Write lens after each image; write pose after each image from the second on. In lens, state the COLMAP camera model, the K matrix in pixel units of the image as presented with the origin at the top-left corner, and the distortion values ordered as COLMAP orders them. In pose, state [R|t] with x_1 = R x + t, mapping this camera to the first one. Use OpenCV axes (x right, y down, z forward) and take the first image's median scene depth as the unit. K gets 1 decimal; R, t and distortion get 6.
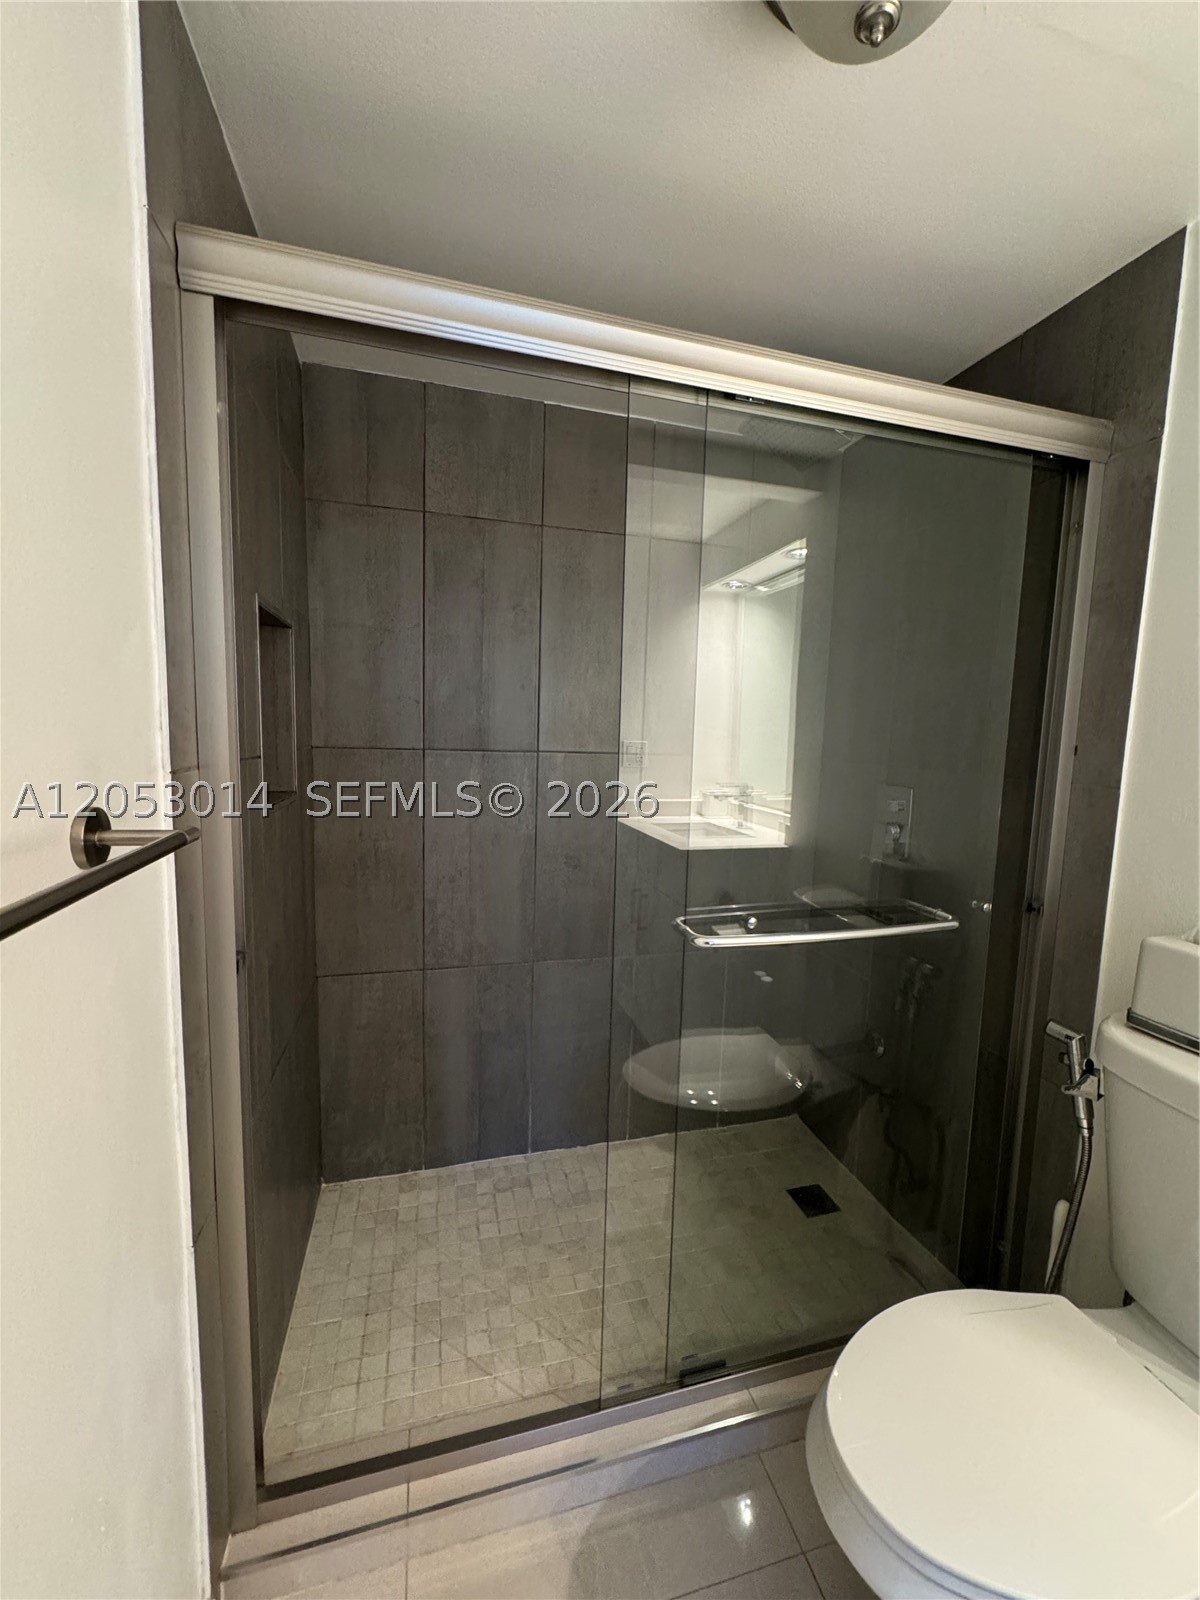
lens RADIAL K [[640.7, 0, 605.7], [0, 640.7, 794.5], [0, 0, 1]] dist [0.000725, 0.000102]
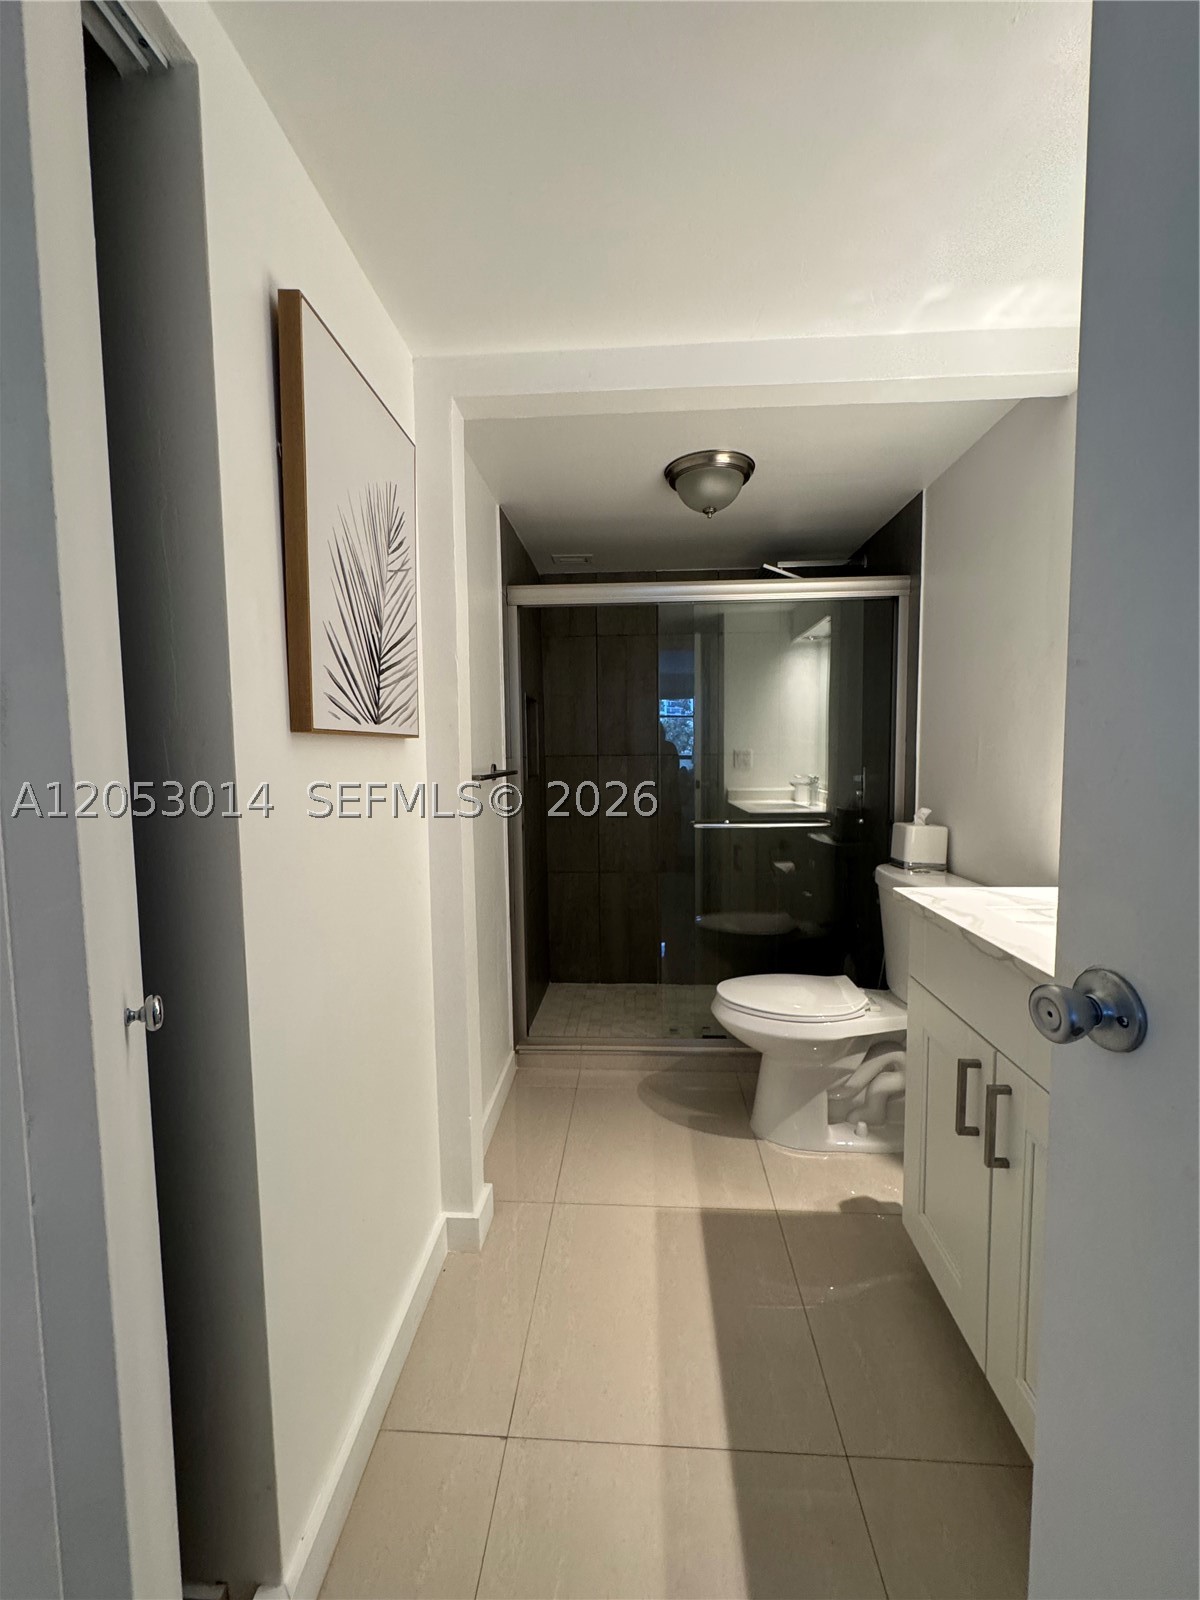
lens RADIAL K [[640.7, 0, 605.7], [0, 640.7, 794.5], [0, 0, 1]] dist [0.000725, 0.000102]
pose [[0.945909, -0.015754, -0.324048, 0.377711], [0.003537, 0.999262, -0.038255, 0.127678], [0.324411, 0.035040, 0.945267, -0.848309]]
